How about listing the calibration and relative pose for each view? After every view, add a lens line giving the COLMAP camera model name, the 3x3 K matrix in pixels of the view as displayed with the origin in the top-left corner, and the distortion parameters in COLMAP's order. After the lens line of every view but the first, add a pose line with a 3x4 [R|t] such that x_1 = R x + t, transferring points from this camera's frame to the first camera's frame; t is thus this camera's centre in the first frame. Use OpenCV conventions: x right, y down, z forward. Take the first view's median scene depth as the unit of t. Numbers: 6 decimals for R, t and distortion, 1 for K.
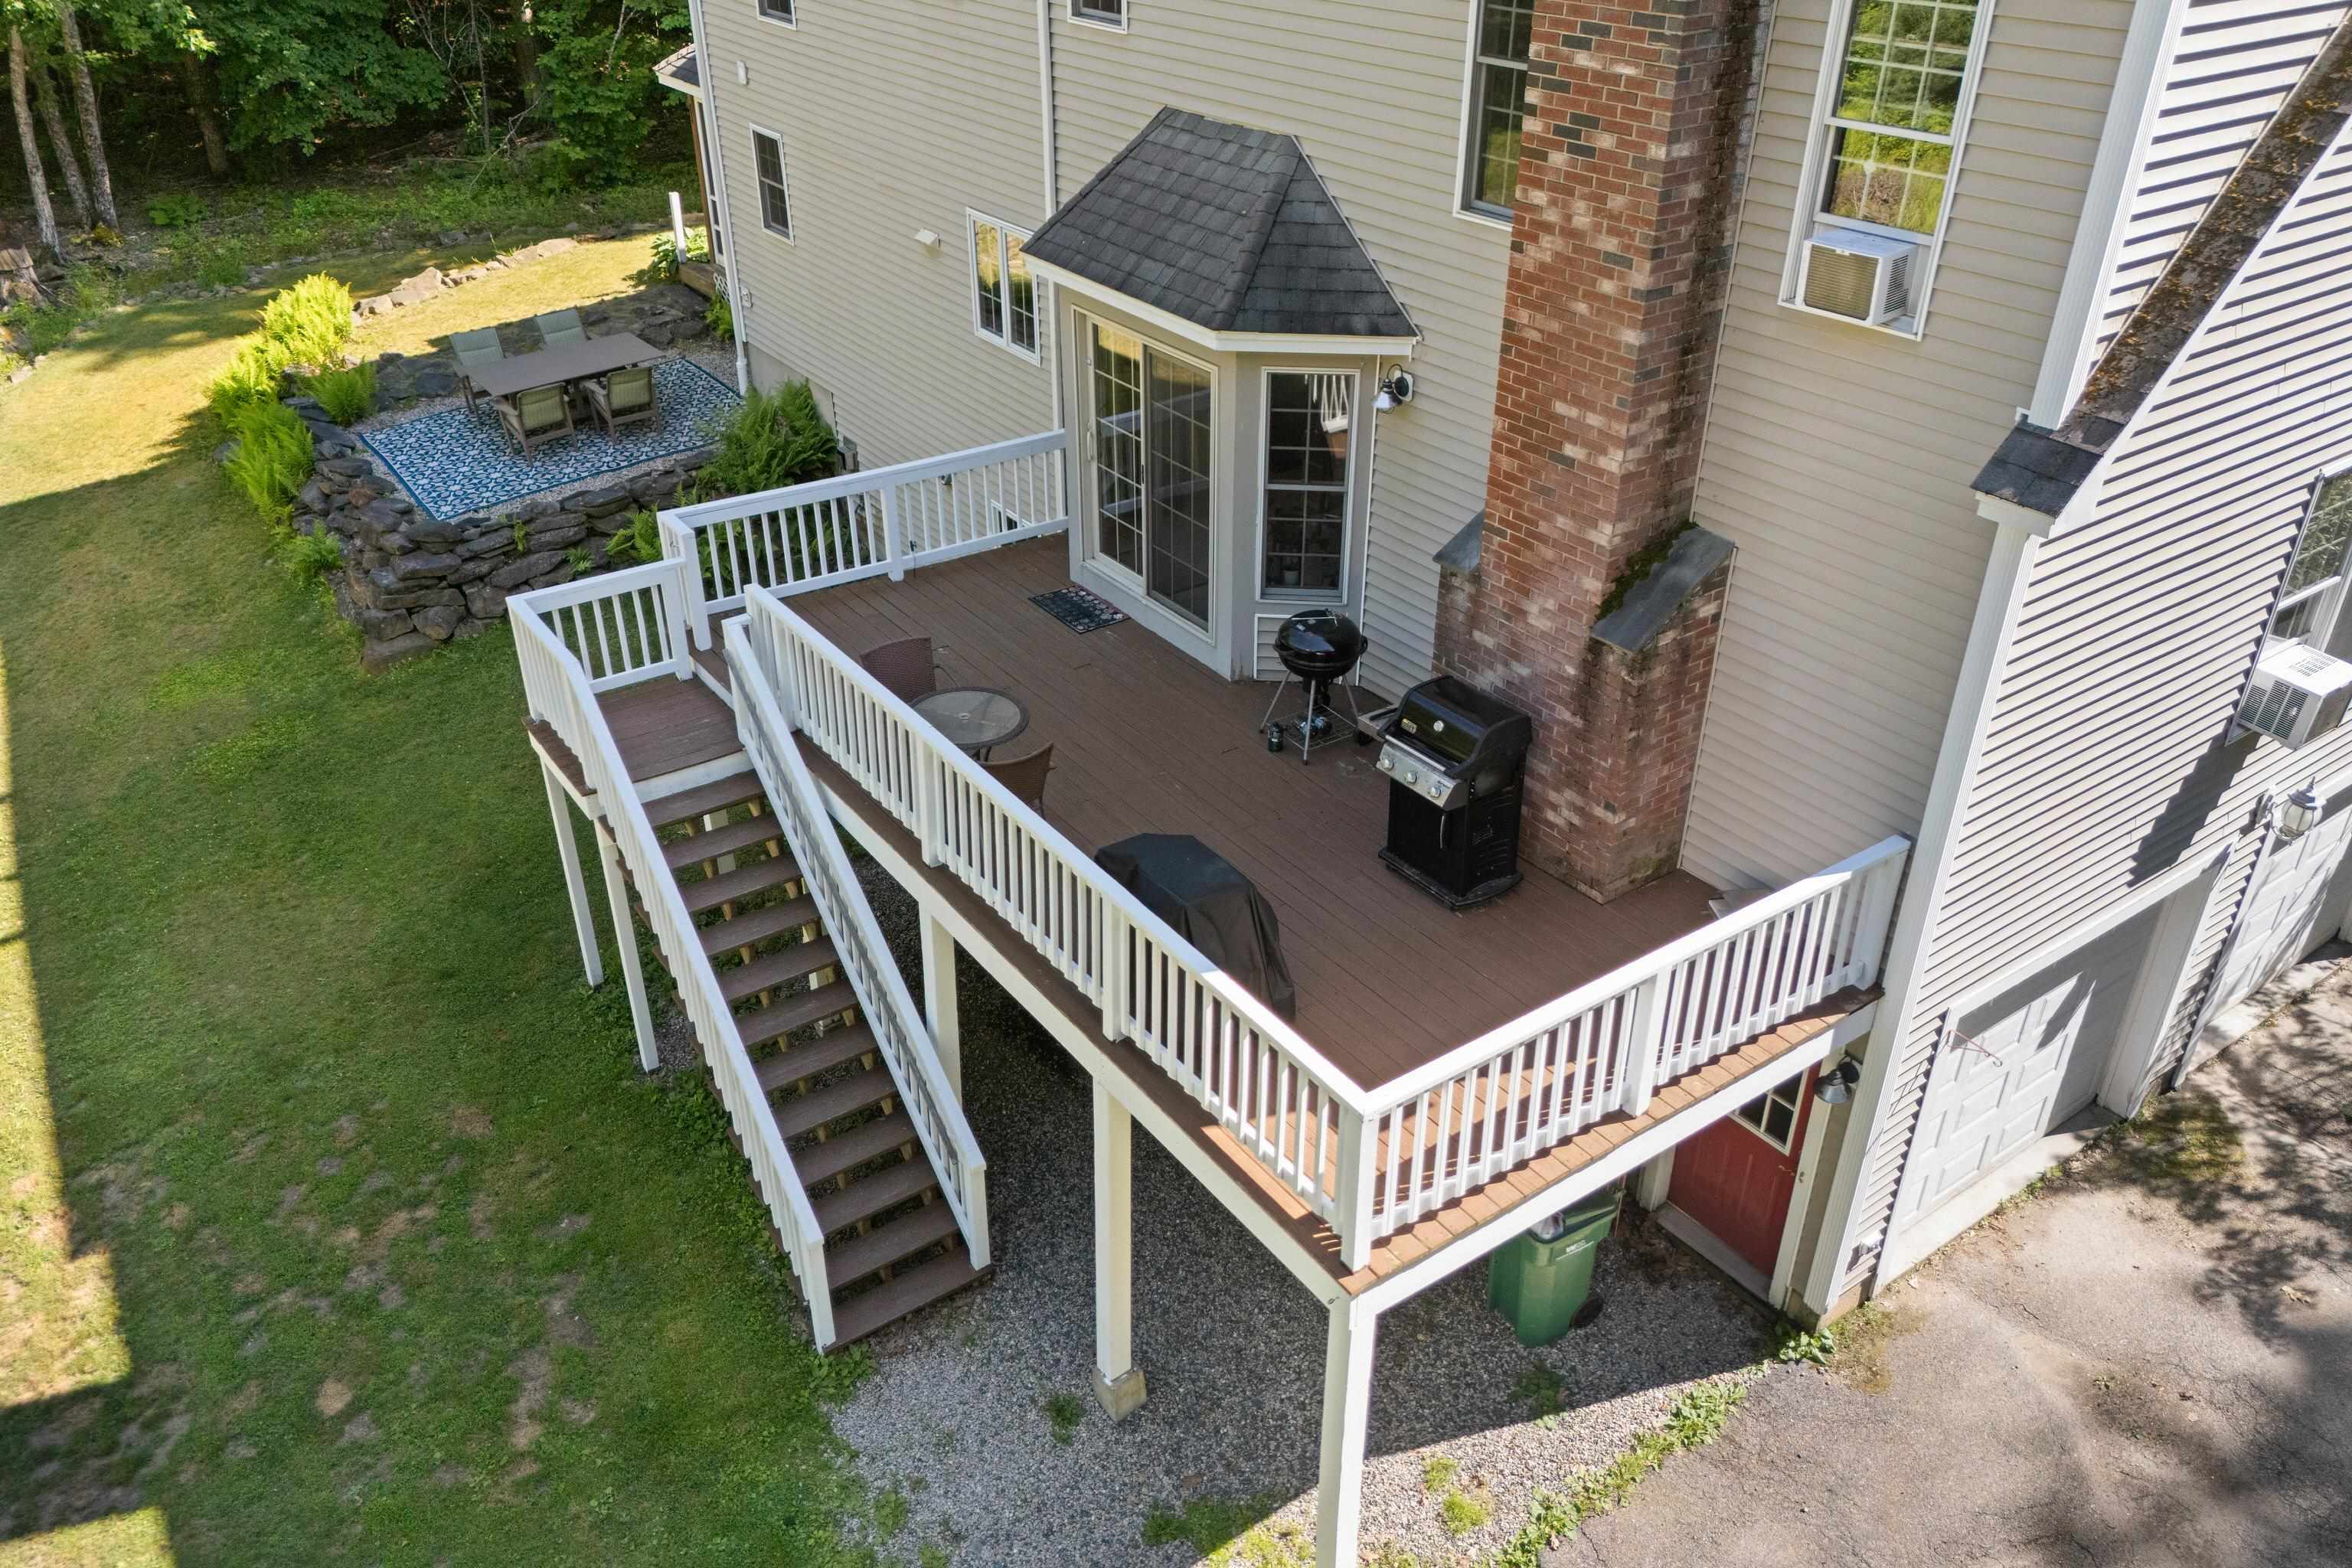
lens RADIAL K [[1744.7, 0, 1176.0], [0, 1744.7, 784.0], [0, 0, 1]] dist [0.035498, -0.003375]
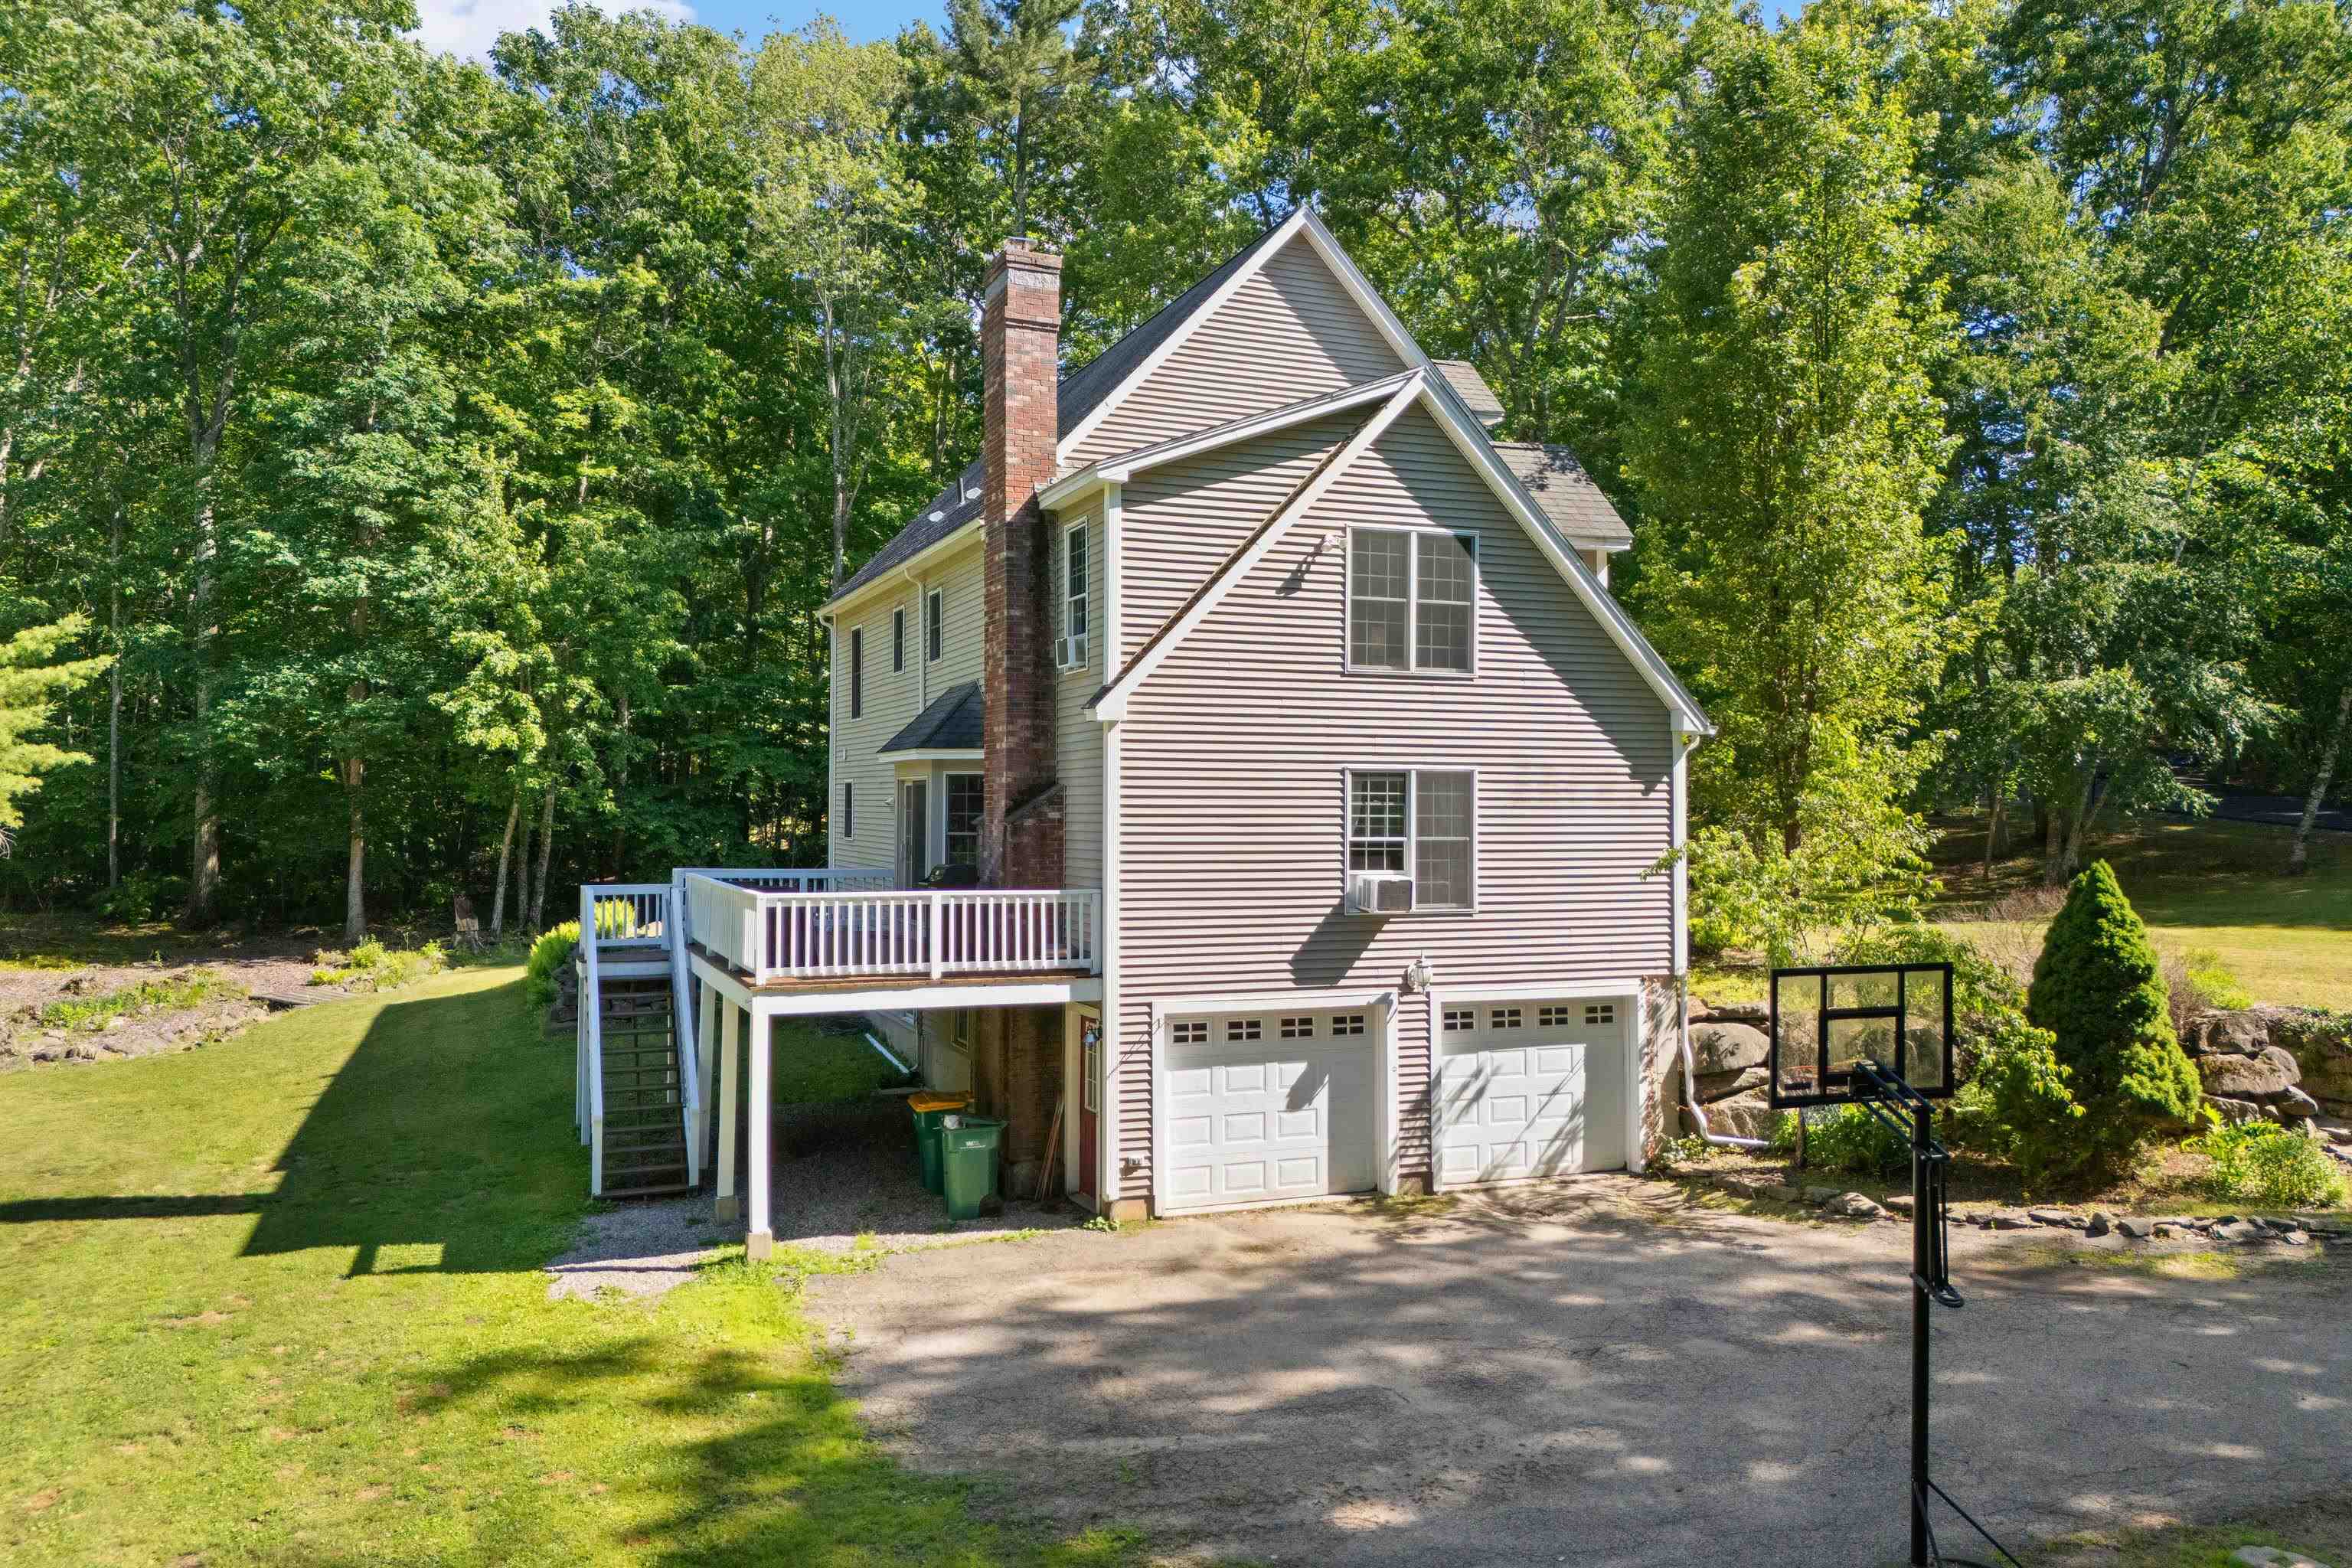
lens RADIAL K [[1773.3, 0, 1182.6], [0, 1773.3, 768.6], [0, 0, 1]] dist [0.162321, -0.304731]
pose [[0.972956, 0.001134, -0.230989, 0.833817], [-0.124348, 0.845300, -0.519620, 0.837249], [0.194666, 0.534291, 0.822581, -0.685996]]
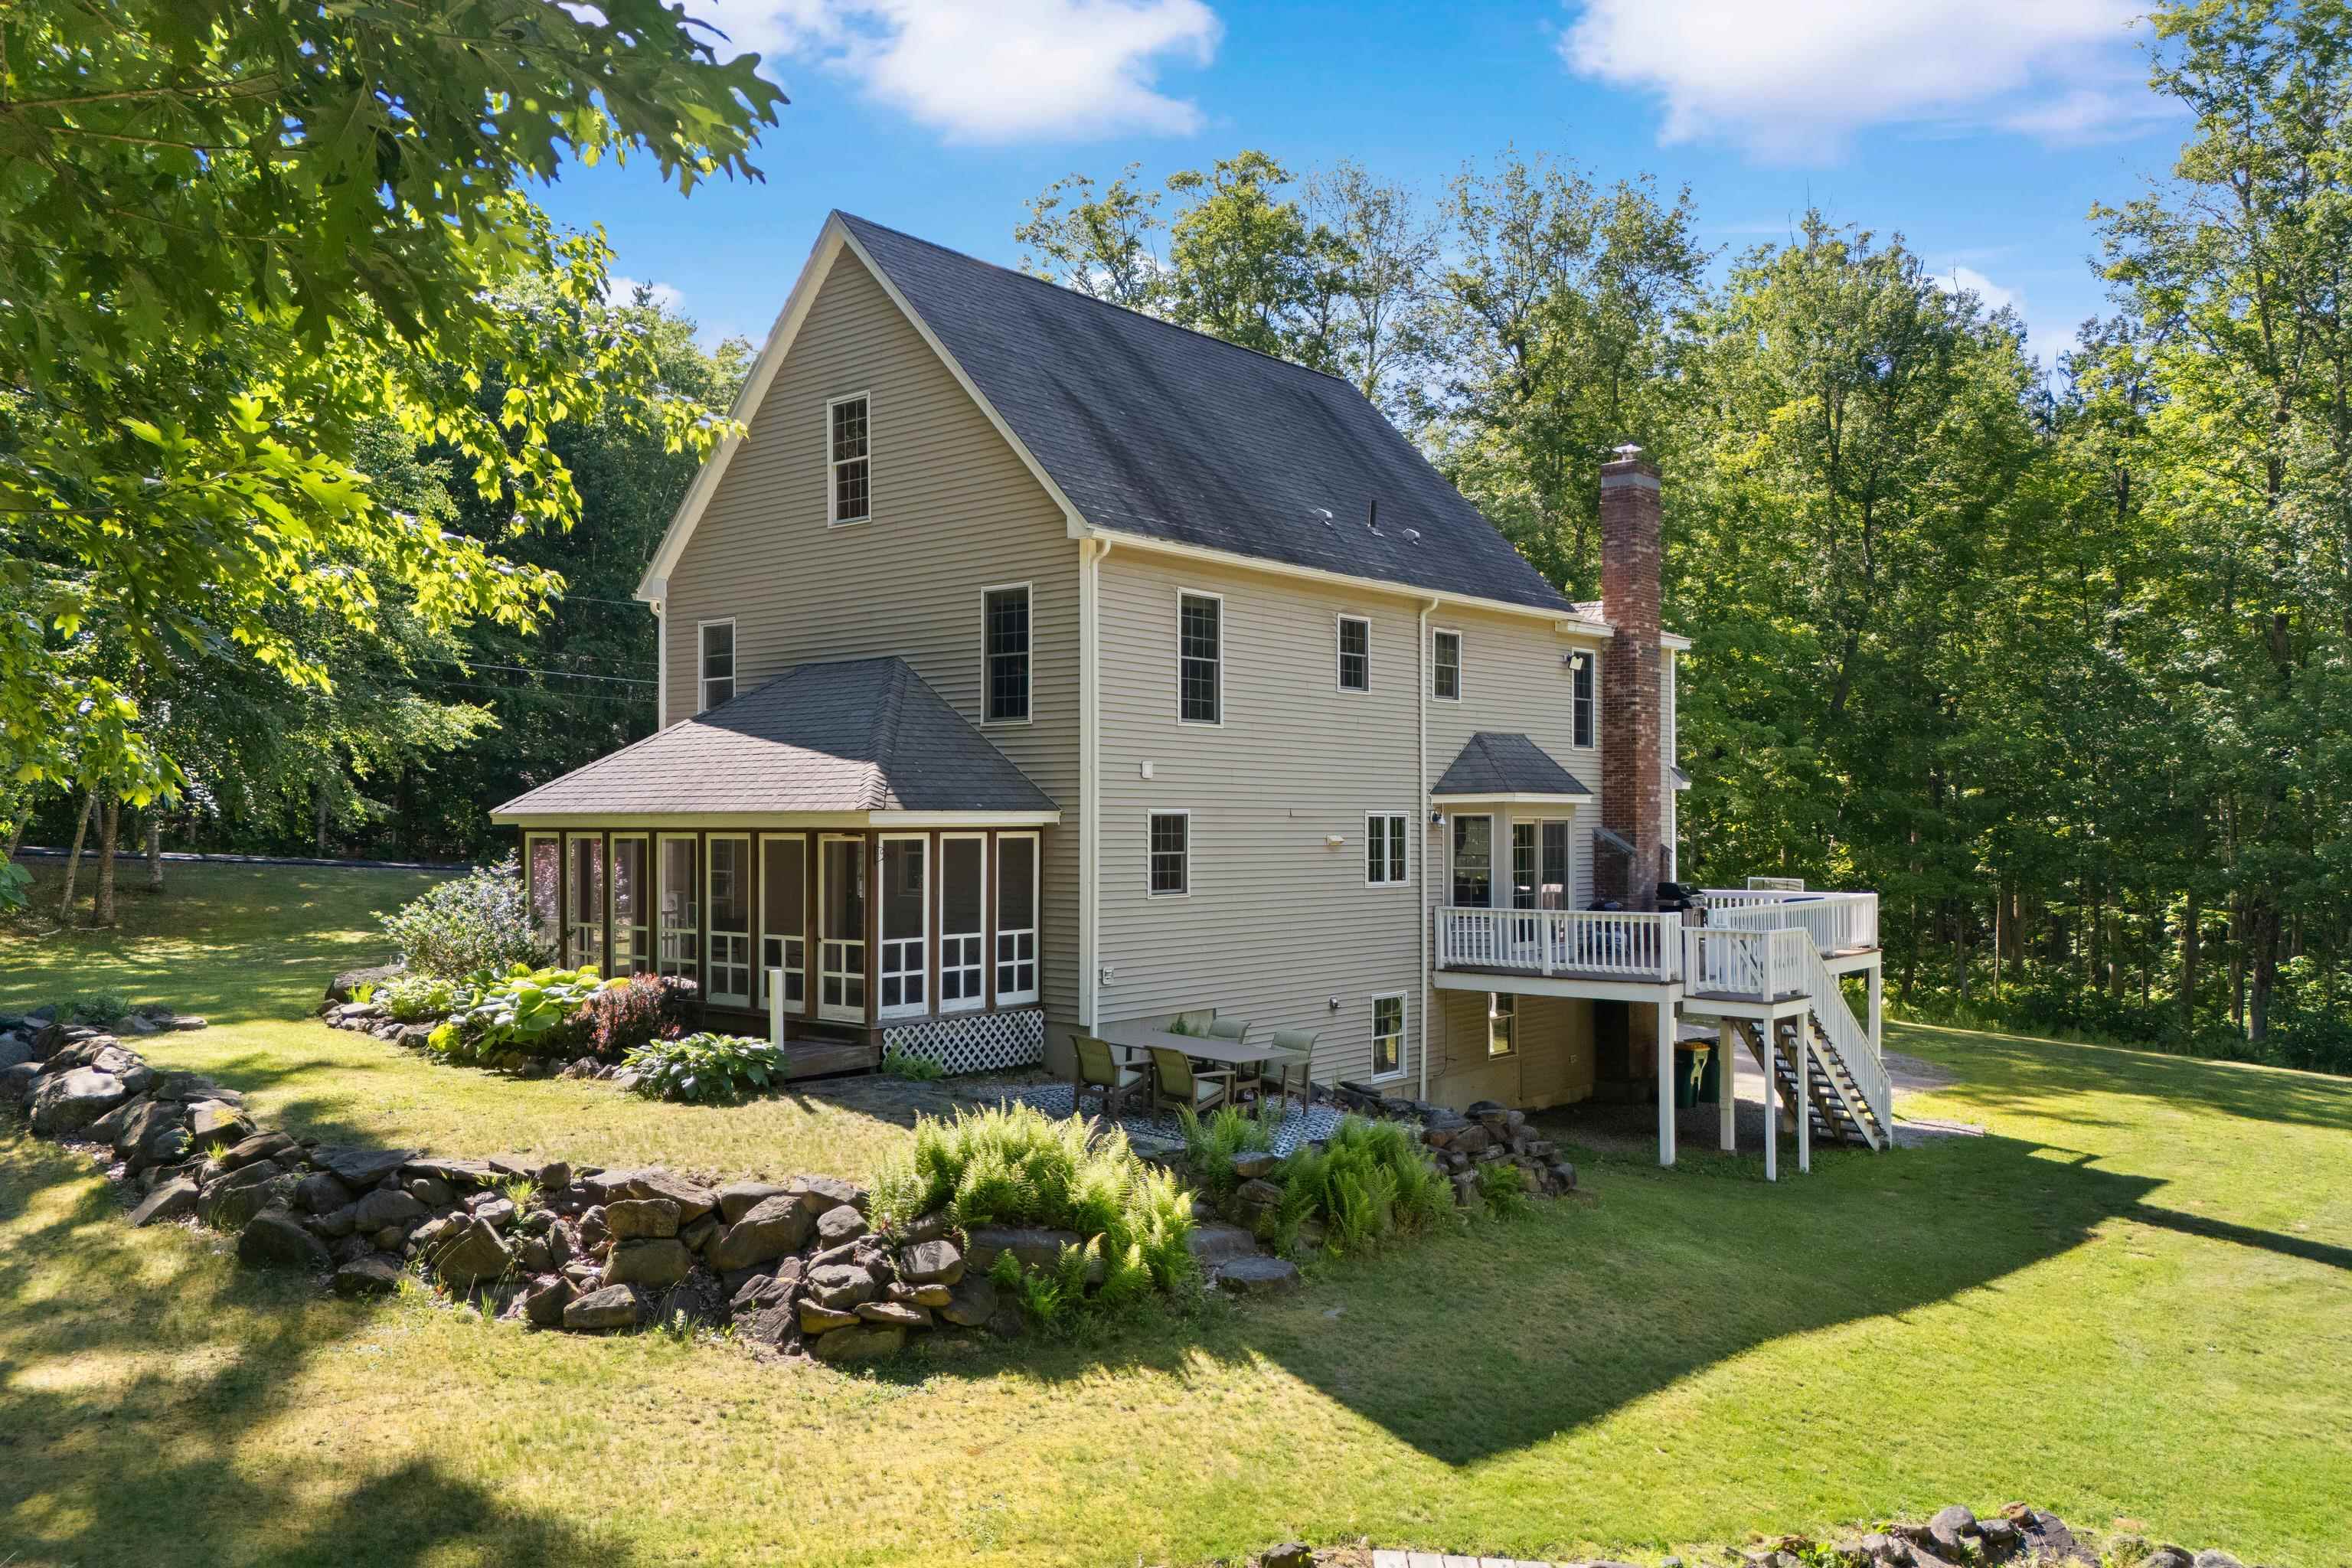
lens RADIAL K [[1758.2, 0, 1176.0], [0, 1758.2, 784.0], [0, 0, 1]] dist [0.102790, -0.125446]
pose [[-0.251459, 0.019180, 0.967678, -2.325246], [0.494680, 0.861898, 0.111463, -0.864771], [-0.831902, 0.506719, -0.226221, 2.092902]]
